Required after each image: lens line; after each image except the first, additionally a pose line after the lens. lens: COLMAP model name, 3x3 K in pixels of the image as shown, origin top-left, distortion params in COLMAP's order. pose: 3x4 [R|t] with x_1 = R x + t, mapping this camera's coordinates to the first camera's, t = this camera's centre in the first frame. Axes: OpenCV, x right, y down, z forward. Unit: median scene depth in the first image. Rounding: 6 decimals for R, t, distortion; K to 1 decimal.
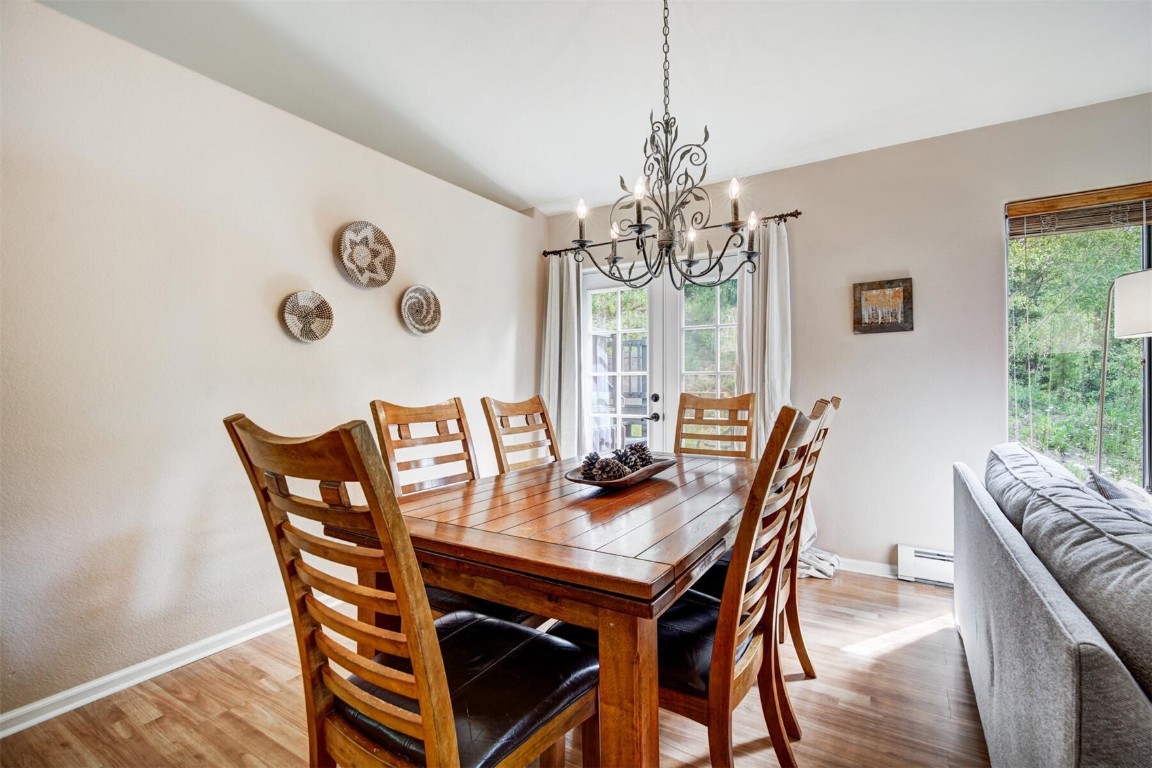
lens RADIAL K [[535.6, 0, 576.0], [0, 535.6, 384.0], [0, 0, 1]] dist [-0.003385, 0.000470]
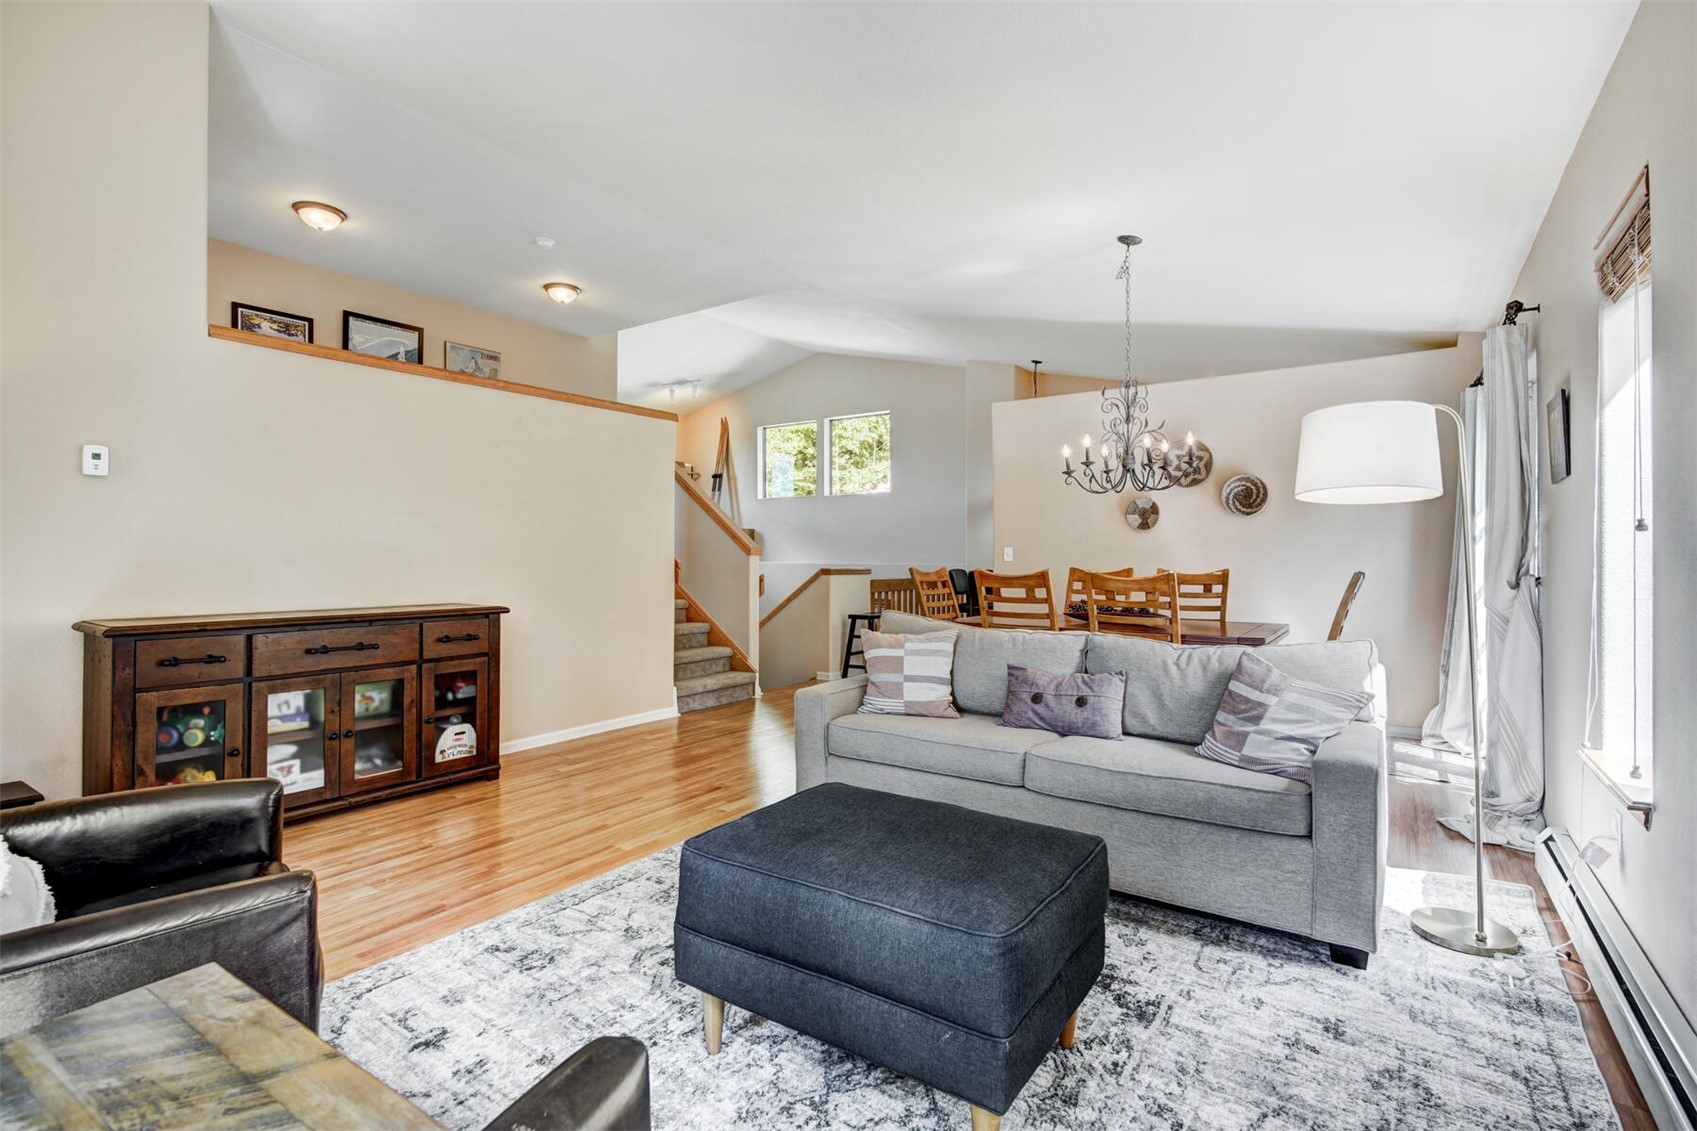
lens RADIAL K [[766.0, 0, 848.5], [0, 766.0, 565.5], [0, 0, 1]] dist [0.000091, -0.000273]
pose [[-0.041649, 0.010397, -0.999078, 1.483589], [0.005111, 0.999935, 0.010192, -0.007582], [0.999119, -0.004682, -0.041699, 0.217422]]
